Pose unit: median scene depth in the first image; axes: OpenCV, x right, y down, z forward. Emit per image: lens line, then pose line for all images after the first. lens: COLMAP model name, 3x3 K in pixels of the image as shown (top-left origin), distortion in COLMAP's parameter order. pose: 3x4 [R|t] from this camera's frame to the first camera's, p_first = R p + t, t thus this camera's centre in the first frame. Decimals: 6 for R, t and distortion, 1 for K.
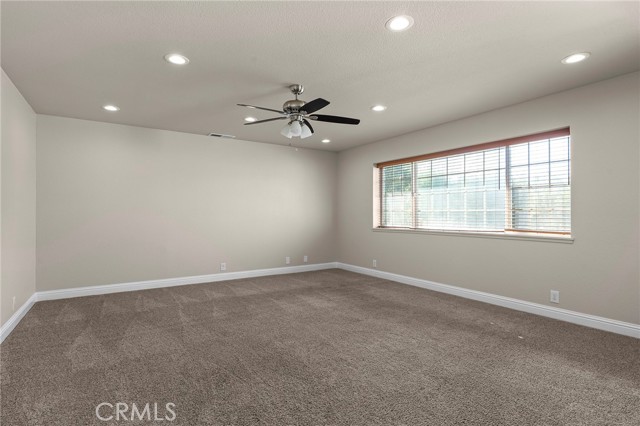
lens RADIAL K [[322.5, 0, 321.1], [0, 322.5, 213.6], [0, 0, 1]] dist [-0.000545, -0.000157]
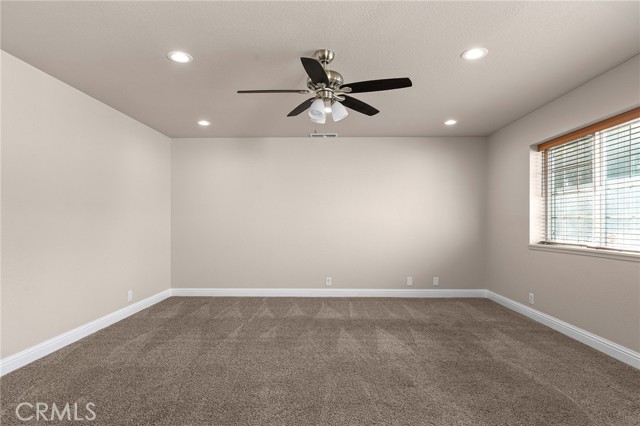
lens RADIAL K [[346.4, 0, 322.8], [0, 346.4, 225.6], [0, 0, 1]] dist [-0.000082, -0.000152]
pose [[0.825072, 0.005248, -0.565004, 0.251641], [0.000940, 0.999943, 0.010660, -0.001006], [0.565027, -0.009327, 0.825019, 0.219560]]
